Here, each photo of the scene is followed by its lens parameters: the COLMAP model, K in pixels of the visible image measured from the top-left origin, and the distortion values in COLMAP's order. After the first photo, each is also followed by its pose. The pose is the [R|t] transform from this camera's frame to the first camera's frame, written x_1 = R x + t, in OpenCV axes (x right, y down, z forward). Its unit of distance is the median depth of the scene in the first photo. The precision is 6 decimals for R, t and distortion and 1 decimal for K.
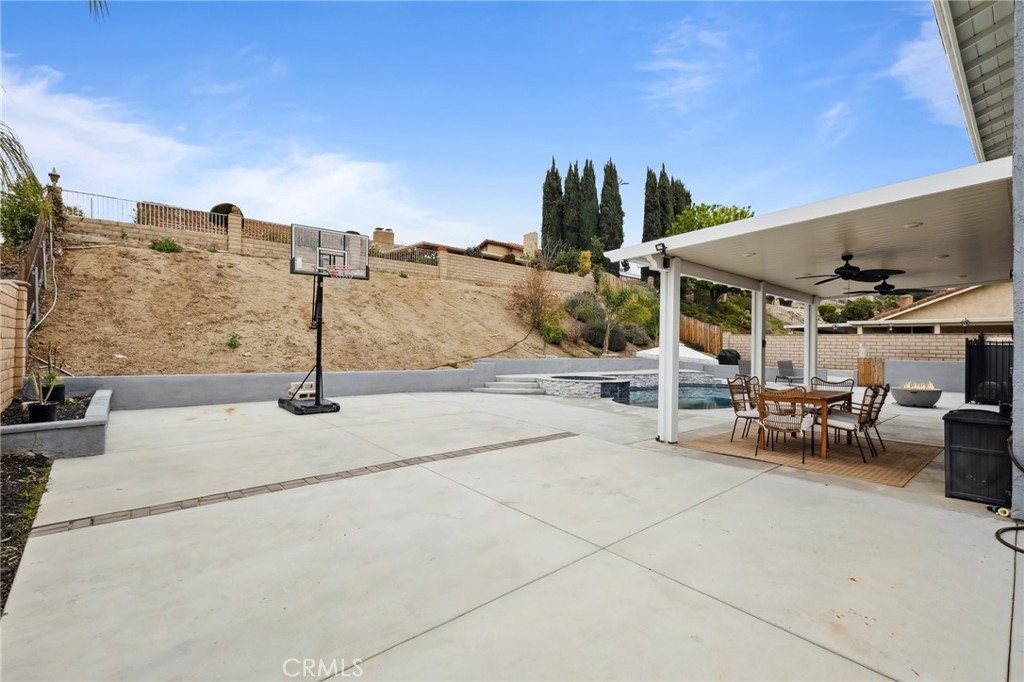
lens RADIAL K [[447.1, 0, 507.4], [0, 447.1, 341.1], [0, 0, 1]] dist [0.001646, -0.000014]
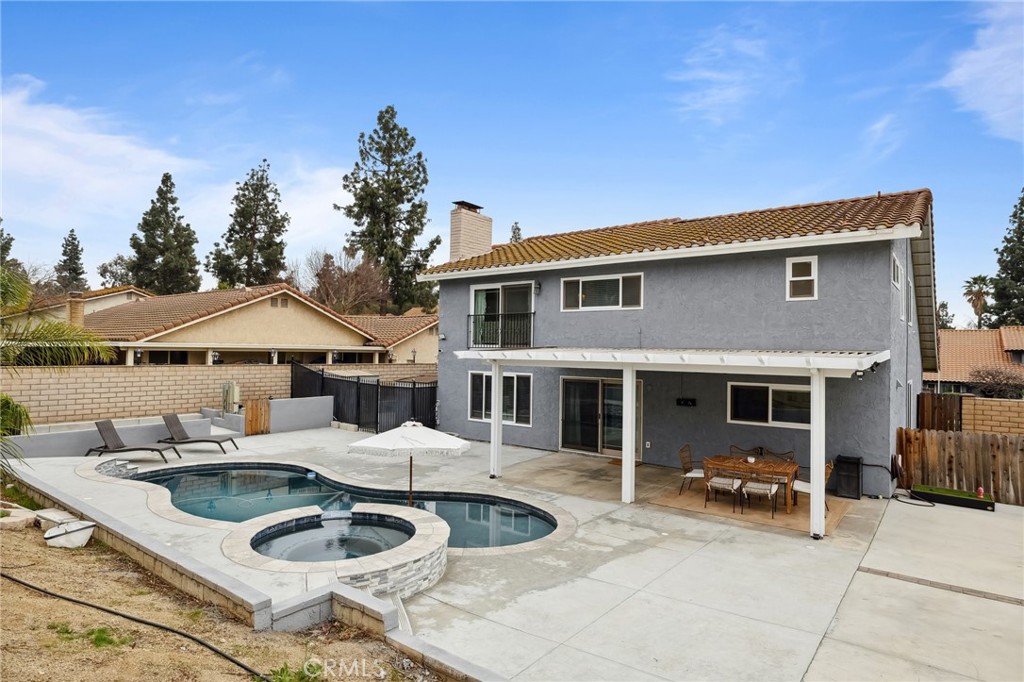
lens RADIAL K [[580.6, 0, 512.0], [0, 580.6, 341.0], [0, 0, 1]] dist [0.001893, 0.000540]
pose [[-0.208491, -0.004501, 0.978014, -0.177934], [-0.030601, 0.999530, -0.001923, -0.045358], [-0.977545, -0.030329, -0.208531, 0.432843]]
